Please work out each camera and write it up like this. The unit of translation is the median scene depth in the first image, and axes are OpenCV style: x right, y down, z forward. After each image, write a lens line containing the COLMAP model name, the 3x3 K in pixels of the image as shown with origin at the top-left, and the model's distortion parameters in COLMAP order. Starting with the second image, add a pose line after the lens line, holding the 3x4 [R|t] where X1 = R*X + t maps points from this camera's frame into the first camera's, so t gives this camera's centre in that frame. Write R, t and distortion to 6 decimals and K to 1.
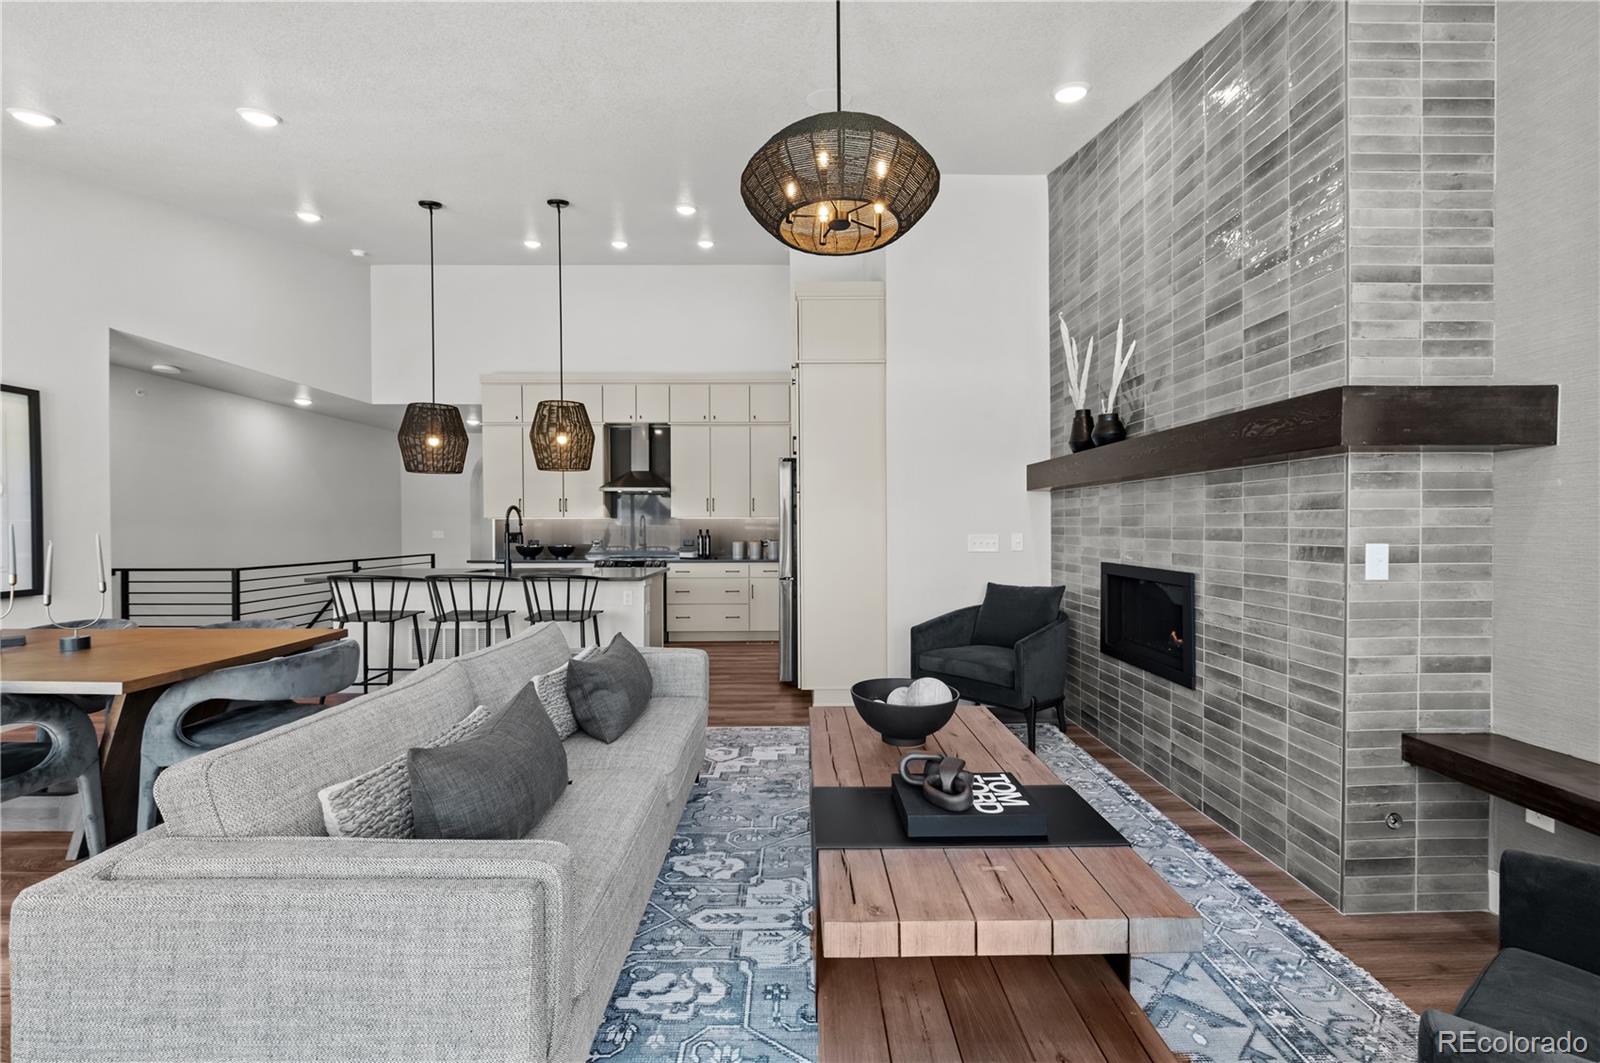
lens RADIAL K [[635.1, 0, 804.6], [0, 635.1, 531.2], [0, 0, 1]] dist [0.001193, -0.001850]
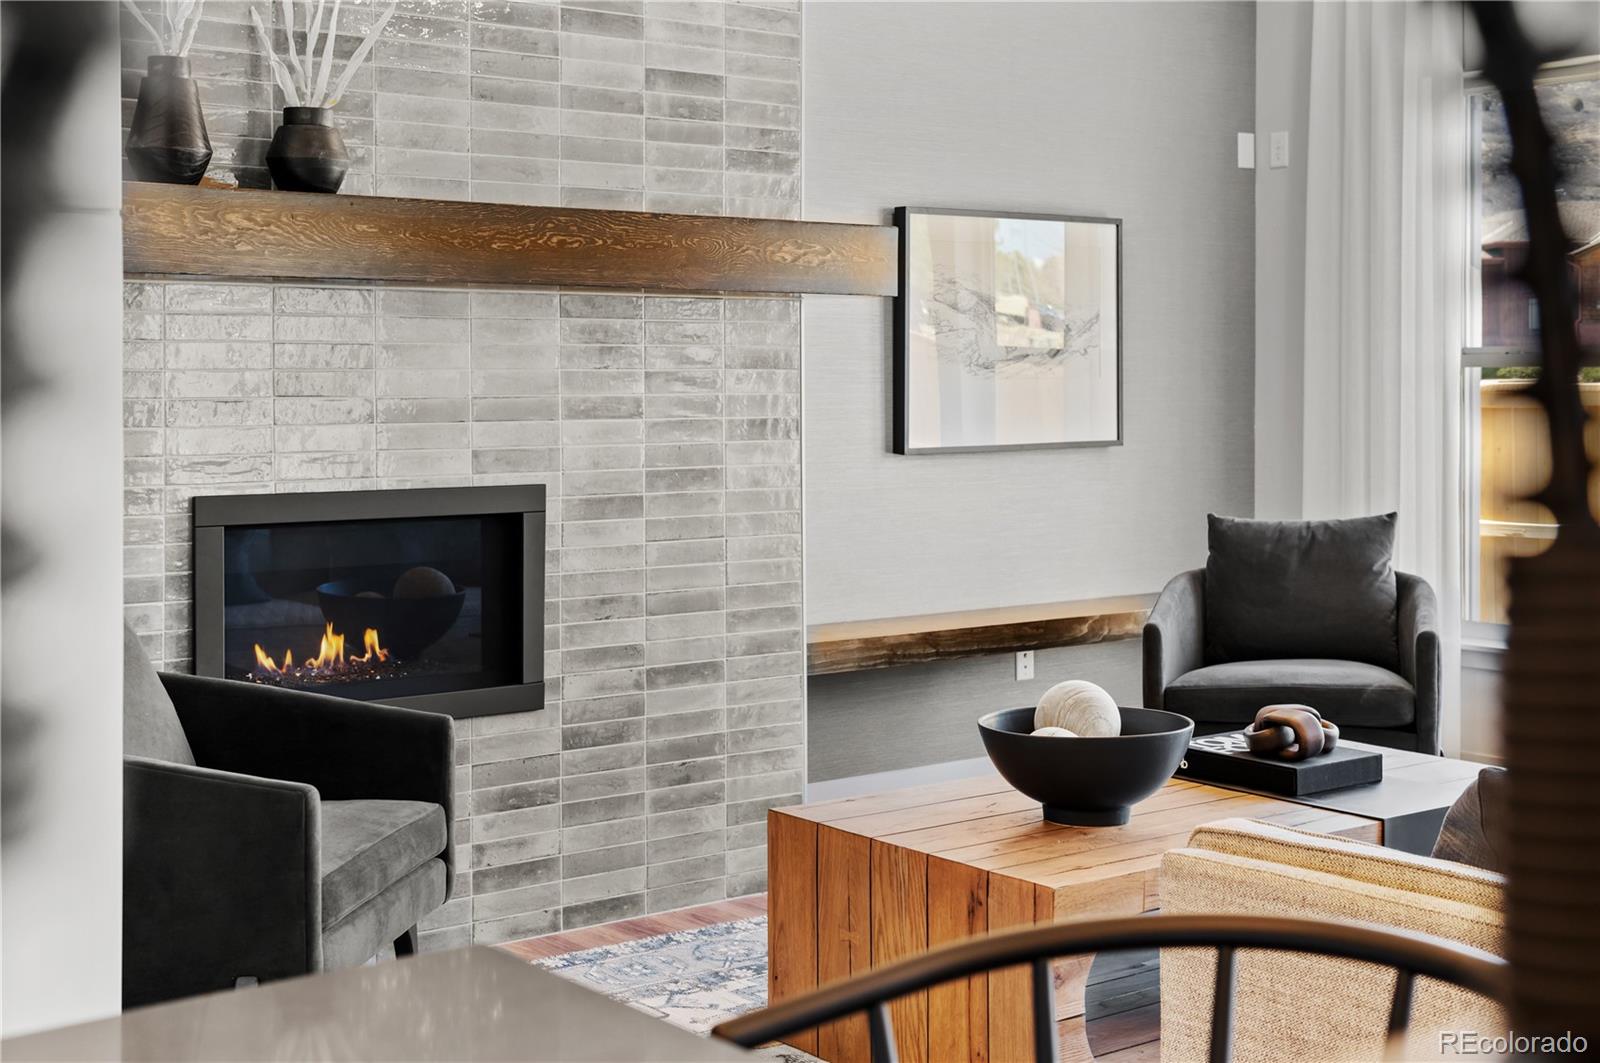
lens RADIAL K [[2094.2, 0, 787.8], [0, 2094.2, 409.5], [0, 0, 1]] dist [0.033447, 0.000000]
pose [[-0.599647, -0.011054, 0.800188, -0.887286], [0.010776, 0.999702, 0.021886, -0.030920], [-0.800192, 0.021747, -0.599349, 1.878629]]
